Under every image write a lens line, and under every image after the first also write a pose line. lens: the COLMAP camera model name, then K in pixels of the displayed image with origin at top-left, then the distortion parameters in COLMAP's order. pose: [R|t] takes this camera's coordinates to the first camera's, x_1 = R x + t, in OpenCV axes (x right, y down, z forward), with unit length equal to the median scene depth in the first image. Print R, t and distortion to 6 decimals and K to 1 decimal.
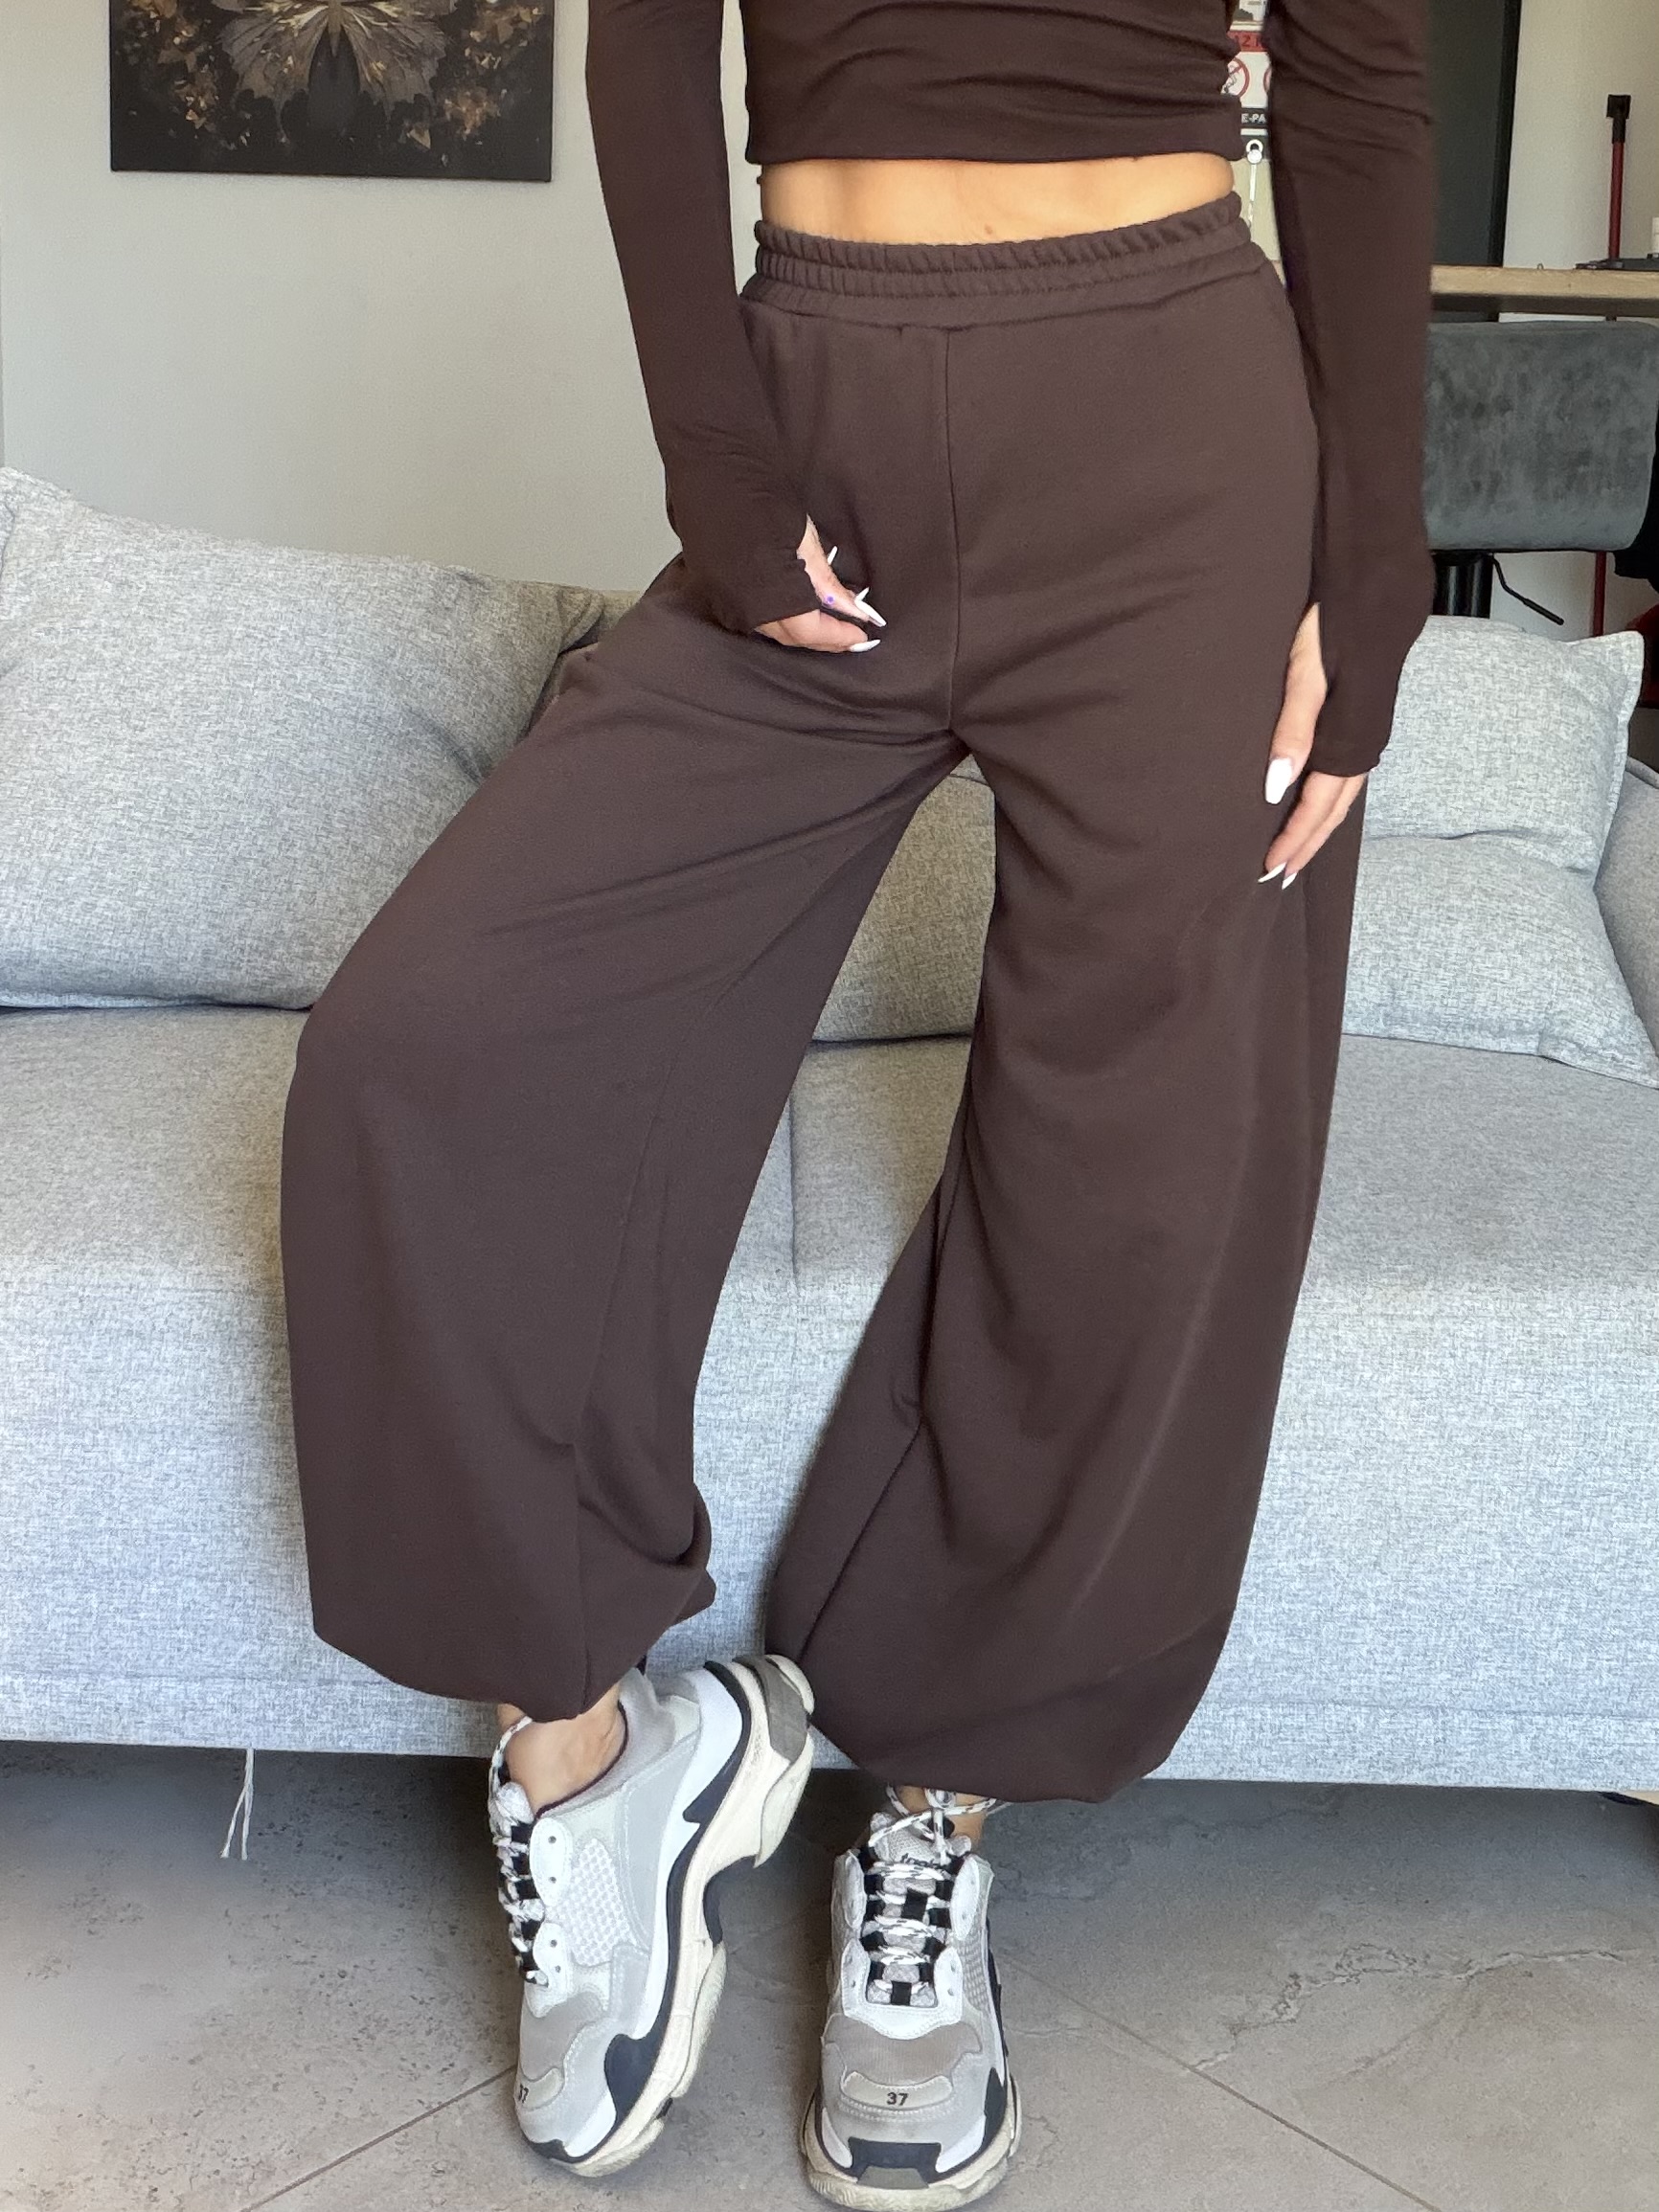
lens RADIAL K [[2651.5, 0, 720.4], [0, 2651.5, 828.3], [0, 0, 1]] dist [-0.000268, 0.000000]
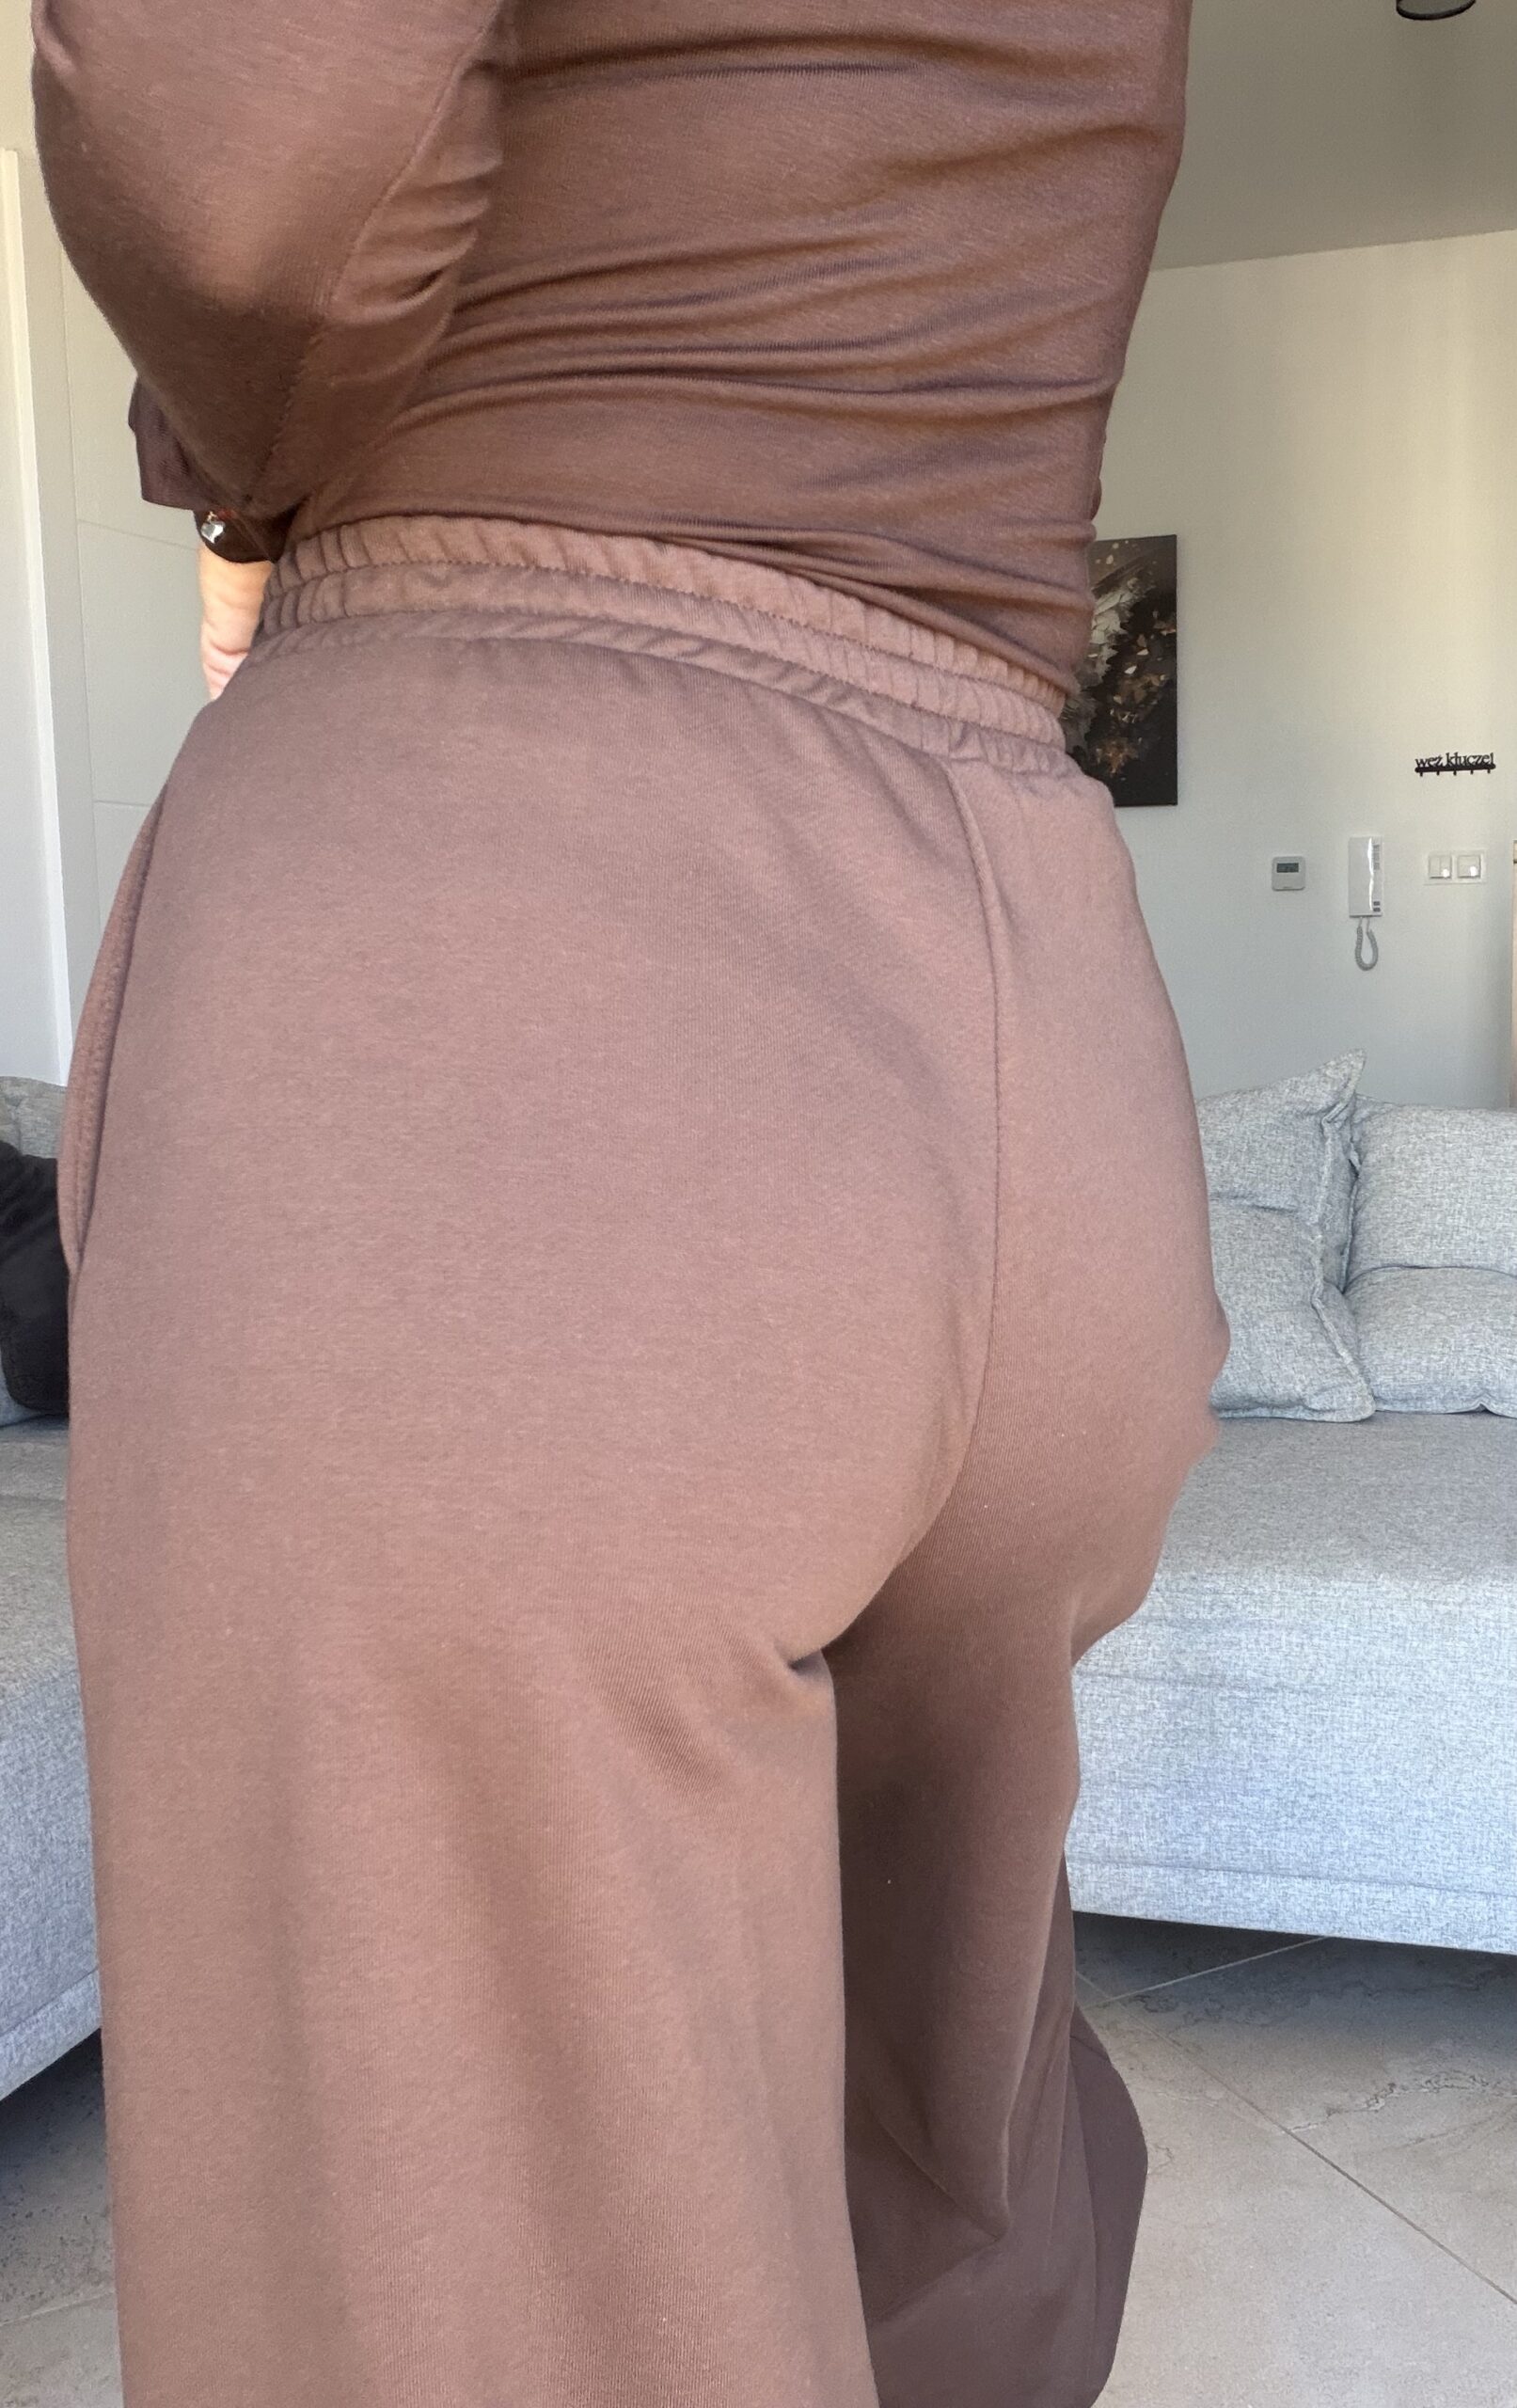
lens RADIAL K [[2165.8, 0, 907.2], [0, 2165.8, 1216.2], [0, 0, 1]] dist [-0.005760, 0.025755]
pose [[0.964106, -0.015381, -0.265071, 0.236738], [0.002715, 0.998840, -0.048084, 0.027845], [0.265503, 0.045639, 0.963029, -0.152209]]
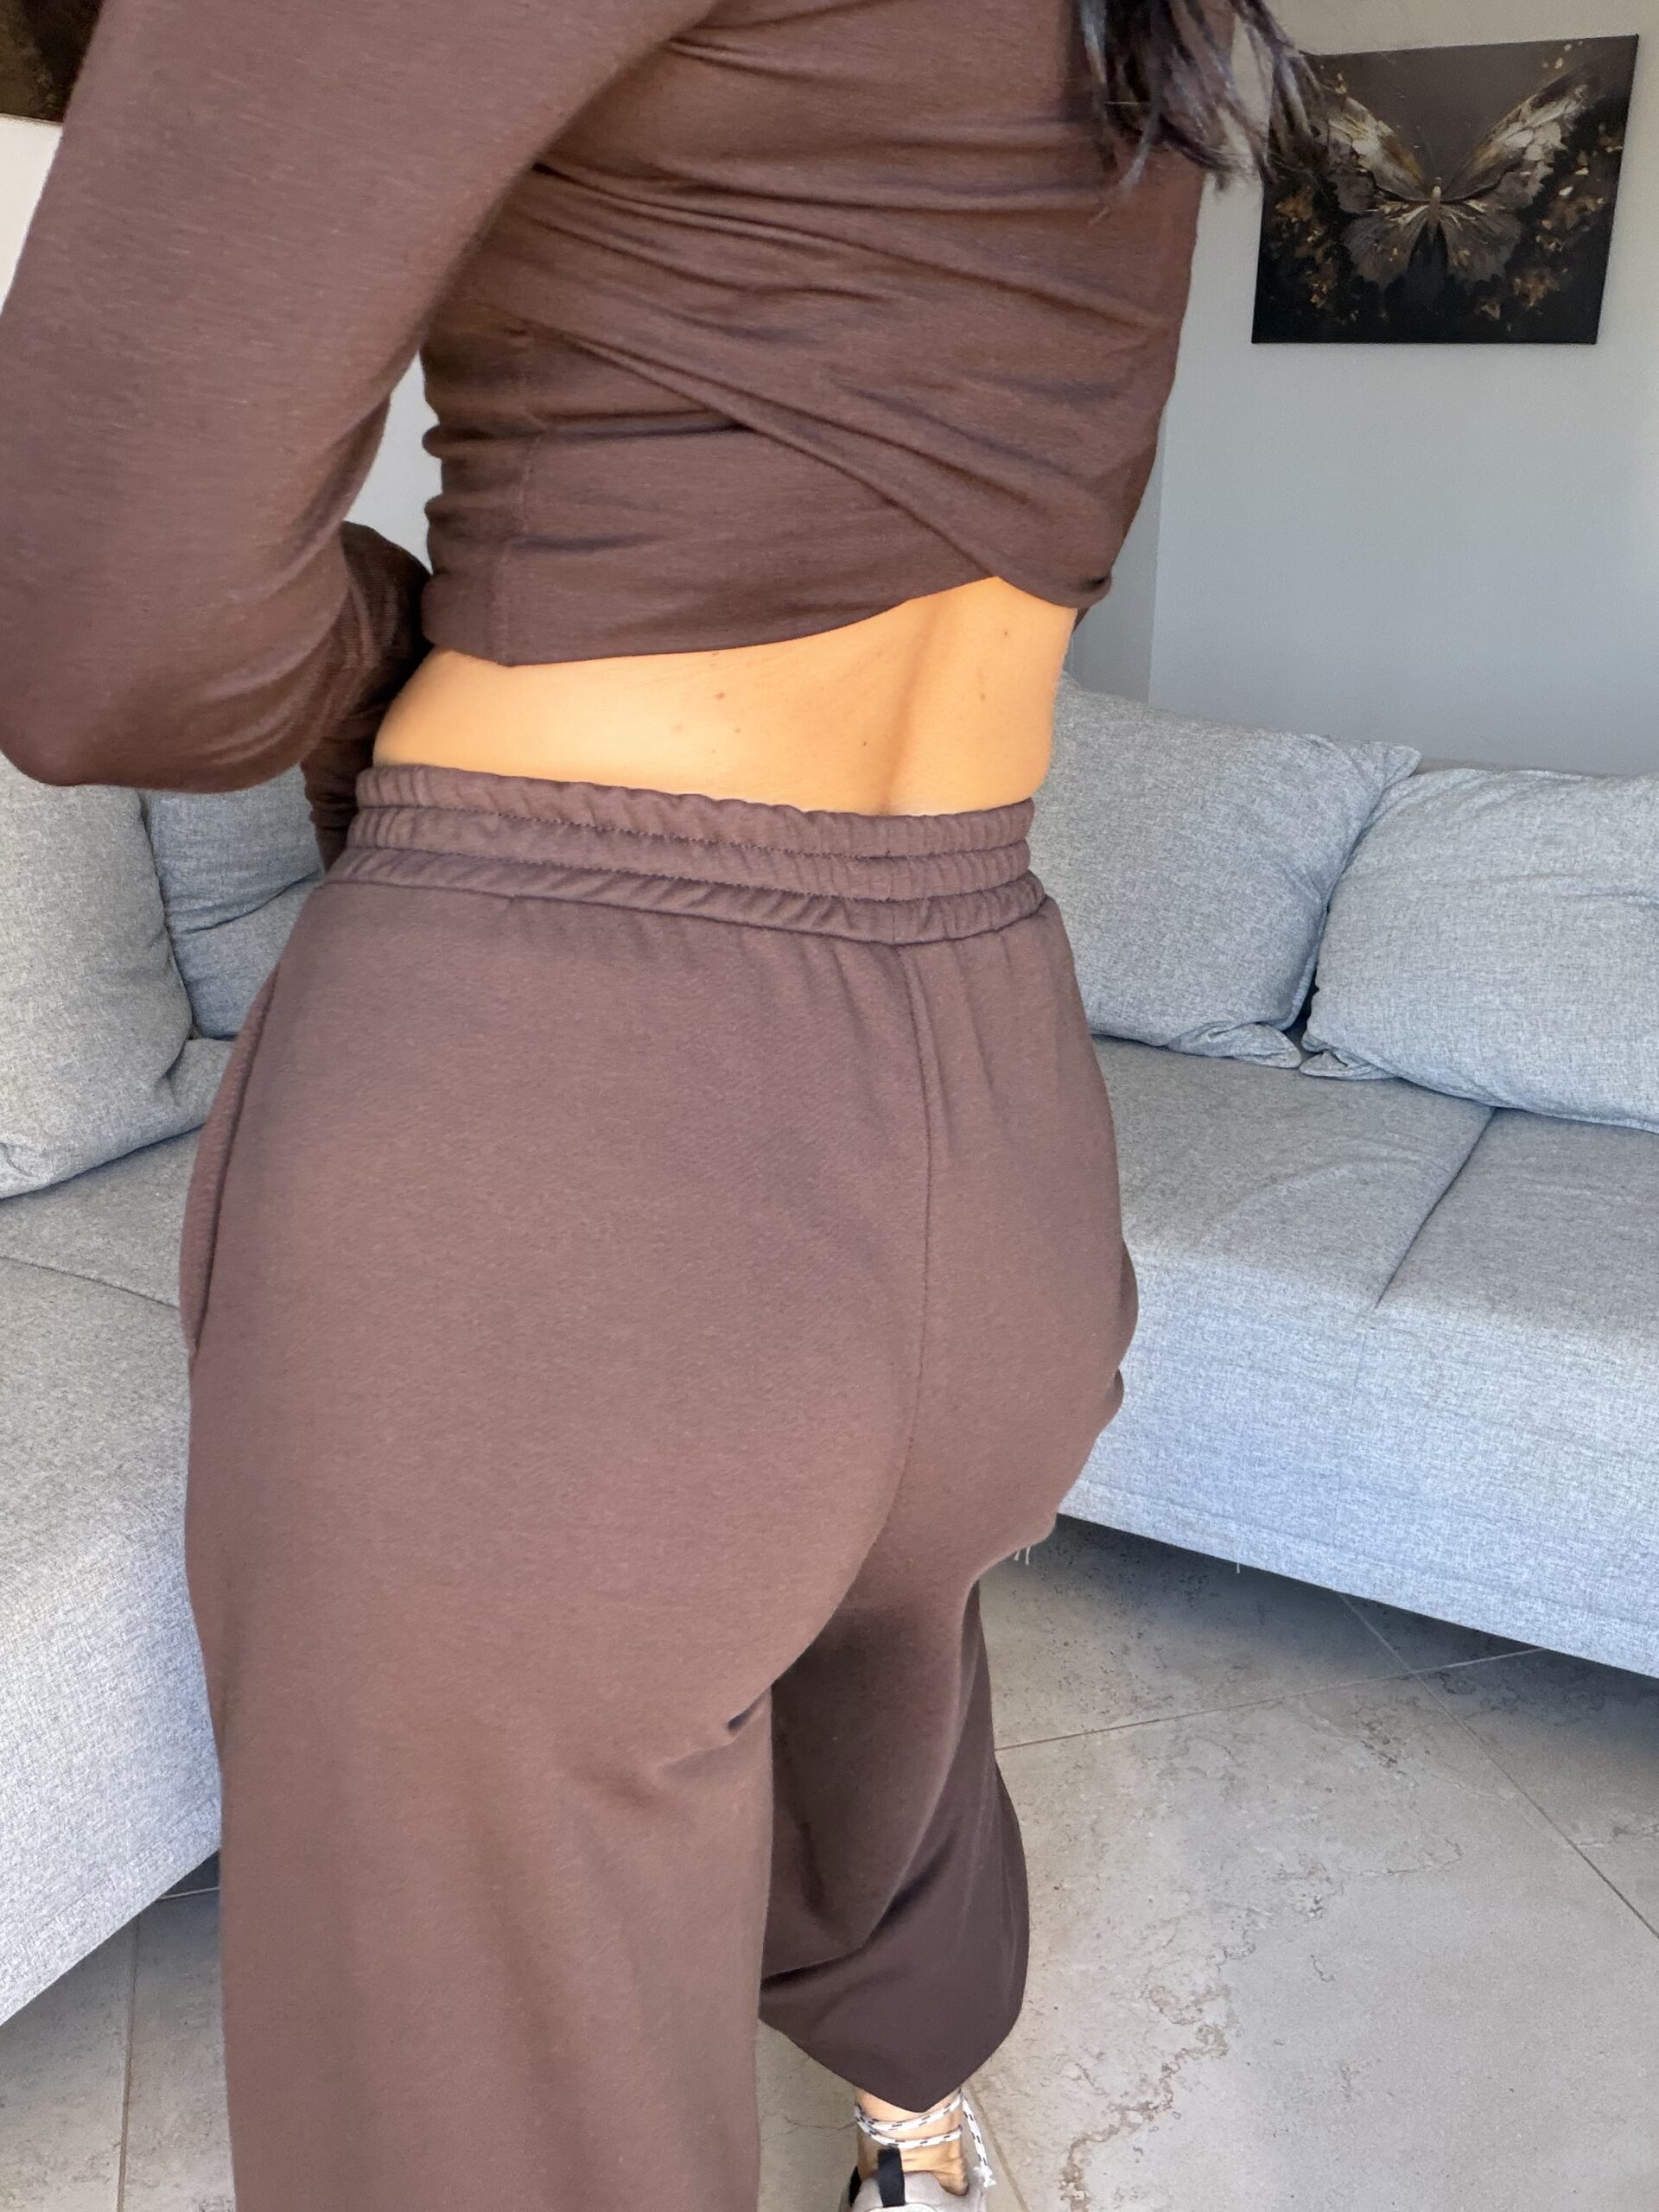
lens RADIAL K [[1986.9, 0, 819.0], [0, 1986.9, 1116.8], [0, 0, 1]] dist [0.000446, -0.002066]
pose [[0.890516, 0.142653, -0.432009, 0.179957], [-0.066028, 0.980041, 0.187511, -0.102478], [0.450135, -0.138457, 0.882161, -0.115680]]
